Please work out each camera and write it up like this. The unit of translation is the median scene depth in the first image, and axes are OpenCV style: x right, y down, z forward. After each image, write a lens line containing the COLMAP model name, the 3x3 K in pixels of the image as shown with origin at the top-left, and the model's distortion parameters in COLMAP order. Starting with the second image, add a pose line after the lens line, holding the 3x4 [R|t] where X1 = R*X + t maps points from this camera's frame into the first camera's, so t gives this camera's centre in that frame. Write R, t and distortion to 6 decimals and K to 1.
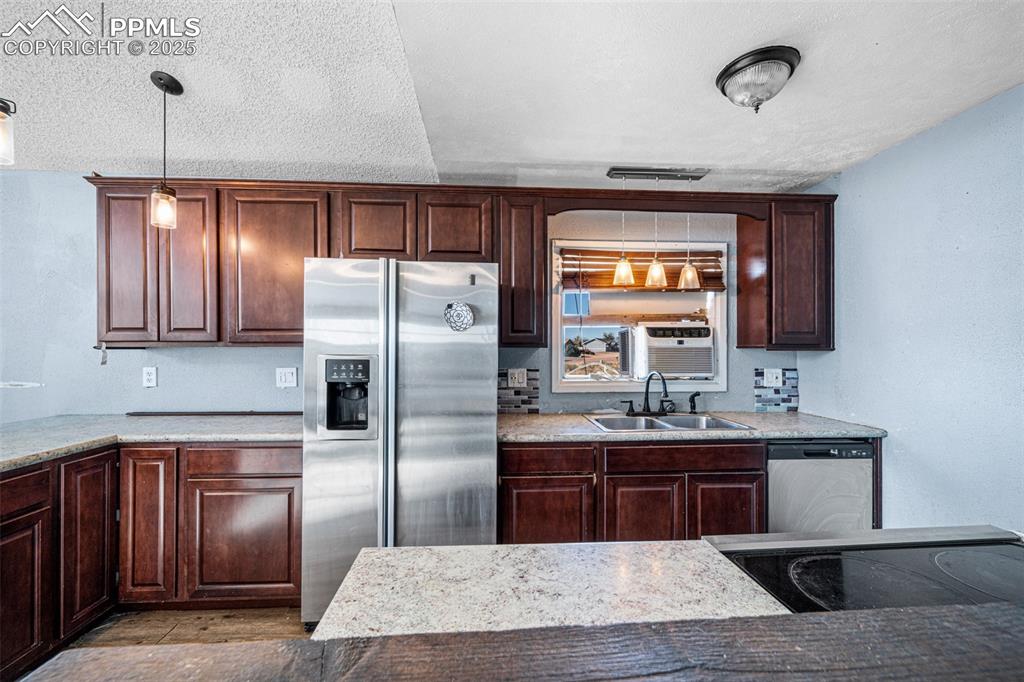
lens RADIAL K [[414.1, 0, 510.7], [0, 414.1, 345.7], [0, 0, 1]] dist [0.001367, 0.000085]
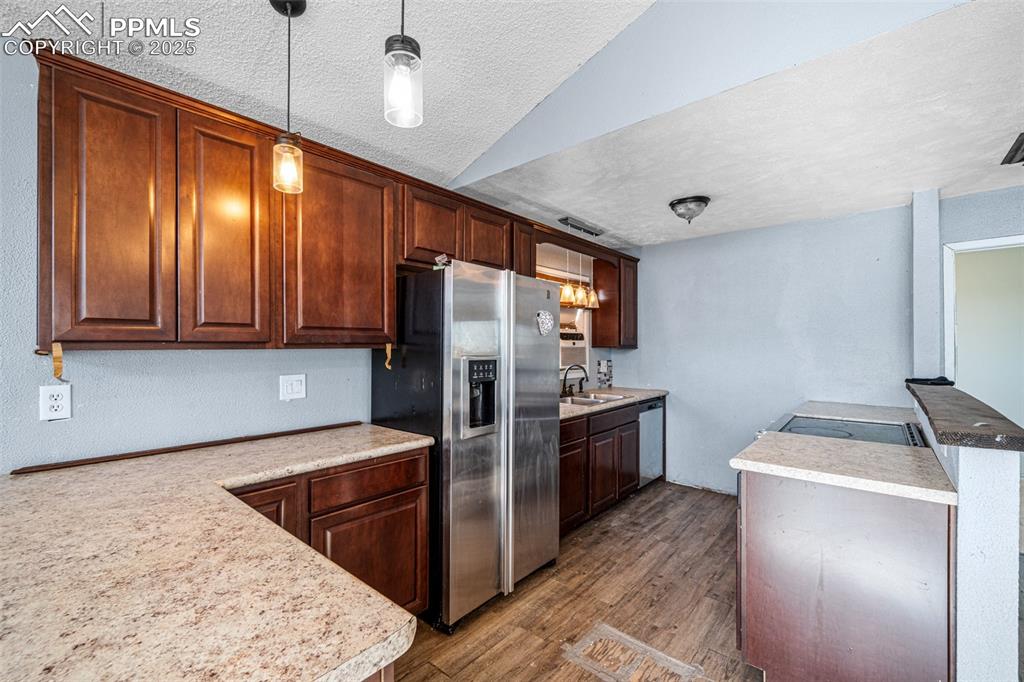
lens RADIAL K [[432.7, 0, 512.0], [0, 432.7, 341.0], [0, 0, 1]] dist [-0.000384, -0.000035]
pose [[0.693754, 0.006224, 0.720185, -0.899256], [-0.000550, 0.999967, -0.008112, -0.005453], [-0.720212, 0.005232, 0.693735, 0.130892]]
